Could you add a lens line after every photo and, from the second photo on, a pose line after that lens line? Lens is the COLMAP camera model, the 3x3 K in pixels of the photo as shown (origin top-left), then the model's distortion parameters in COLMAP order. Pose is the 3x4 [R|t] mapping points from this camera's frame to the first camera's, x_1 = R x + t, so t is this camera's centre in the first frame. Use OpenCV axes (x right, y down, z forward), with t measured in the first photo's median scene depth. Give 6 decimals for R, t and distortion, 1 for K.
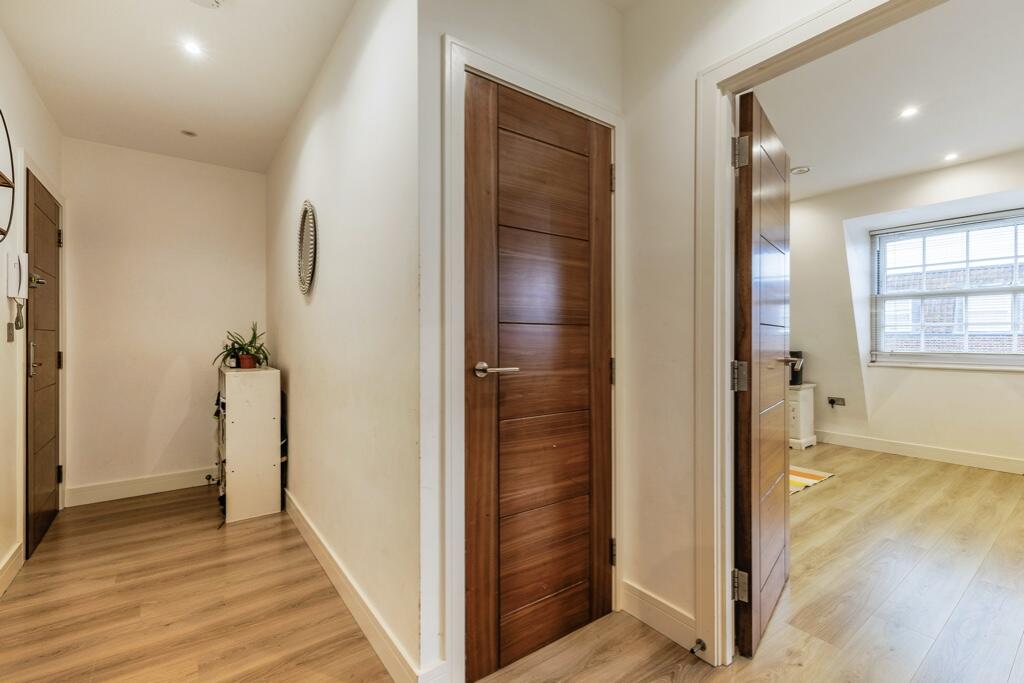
lens RADIAL K [[449.5, 0, 512.0], [0, 449.5, 341.5], [0, 0, 1]] dist [0.007592, -0.000434]
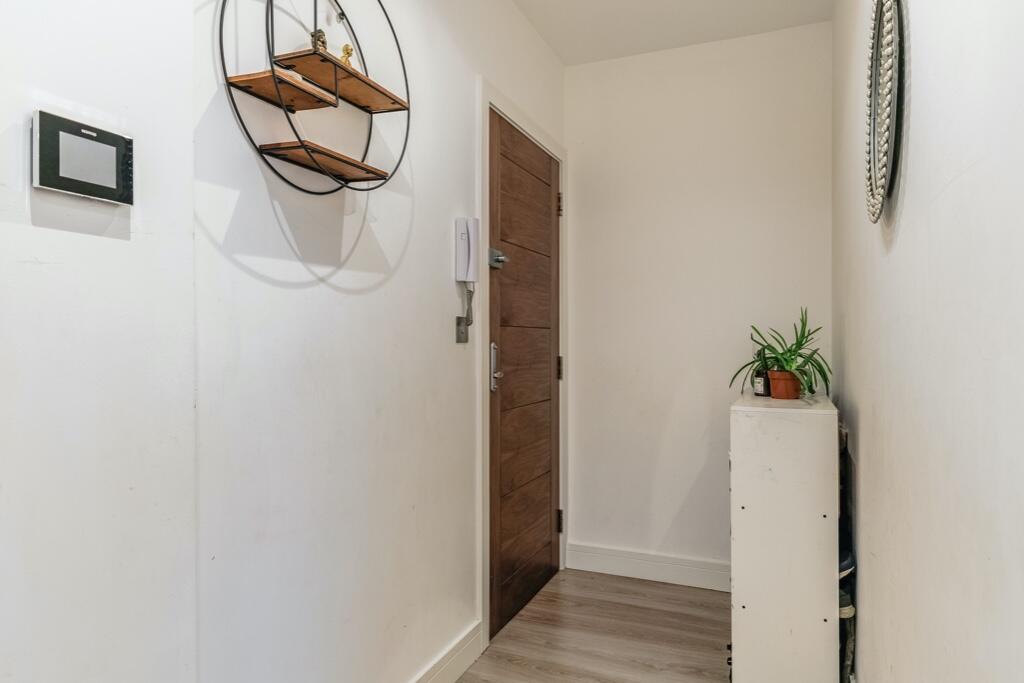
lens RADIAL K [[642.6, 0, 515.0], [0, 642.6, 329.9], [0, 0, 1]] dist [-0.001262, -0.002092]
pose [[0.520000, -0.010983, -0.854095, -0.136299], [-0.008957, 0.999792, -0.018310, -0.001646], [0.854119, 0.017171, 0.519794, 0.395652]]
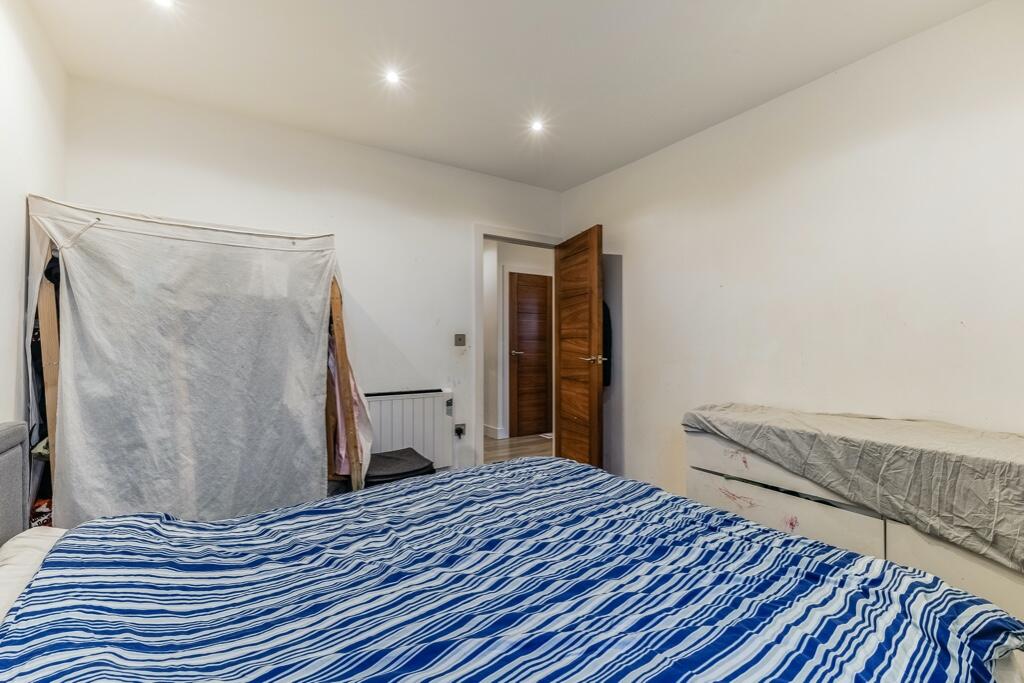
lens RADIAL K [[444.0, 0, 512.0], [0, 444.0, 341.5], [0, 0, 1]] dist [0.005519, 0.000065]
pose [[0.998074, -0.004097, -0.061897, 0.073361], [0.003907, 0.999987, -0.003198, -0.009448], [0.061910, 0.002950, 0.998077, -1.337427]]
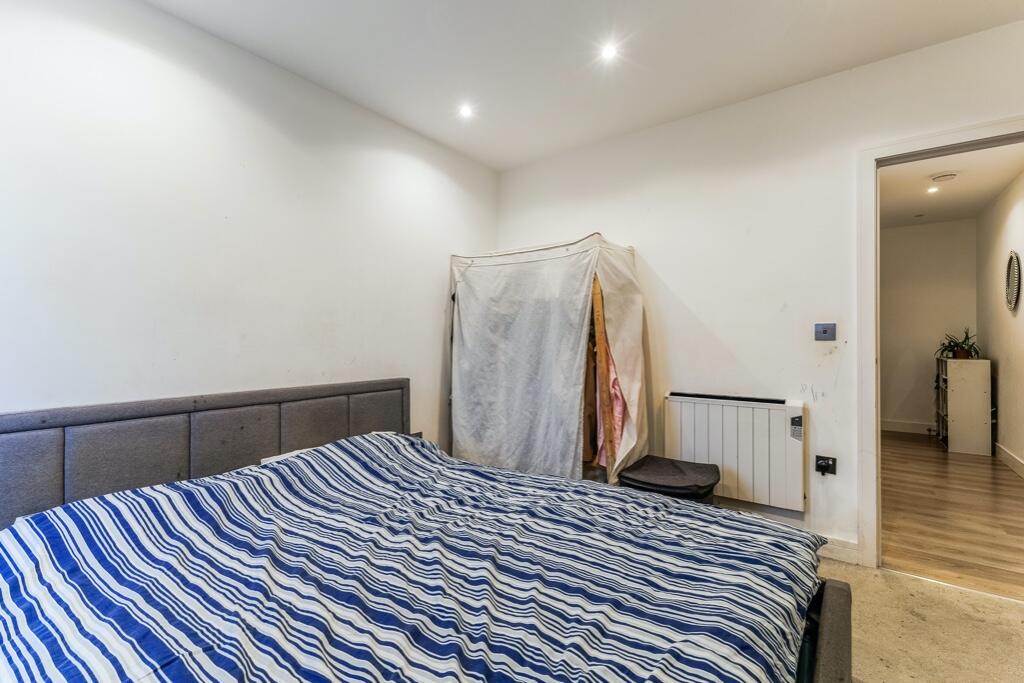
lens RADIAL K [[449.5, 0, 512.0], [0, 449.5, 341.5], [0, 0, 1]] dist [0.007592, -0.000434]
pose [[0.280547, 0.001114, -0.959840, 0.478073], [0.001874, 0.999997, 0.001708, -0.003657], [0.959838, -0.002278, 0.280544, -0.937051]]
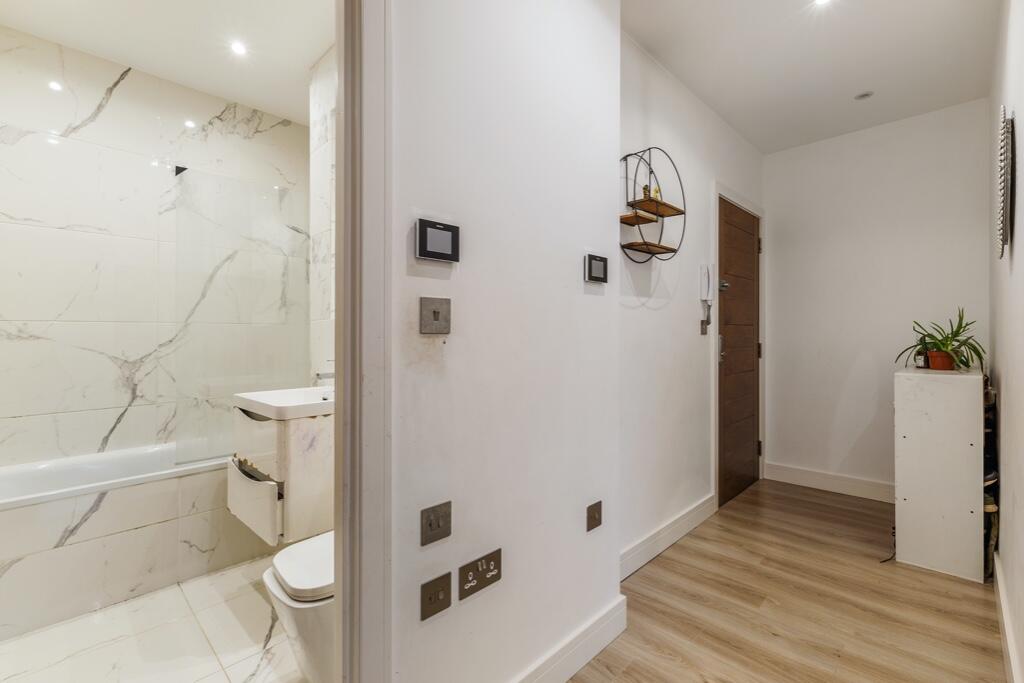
lens RADIAL K [[449.5, 0, 512.0], [0, 449.5, 341.5], [0, 0, 1]] dist [0.007592, -0.000434]
pose [[0.156773, 0.012510, -0.987555, 0.046499], [0.002474, 0.999912, 0.013059, 0.001181], [0.987632, -0.004490, 0.156729, 0.194718]]
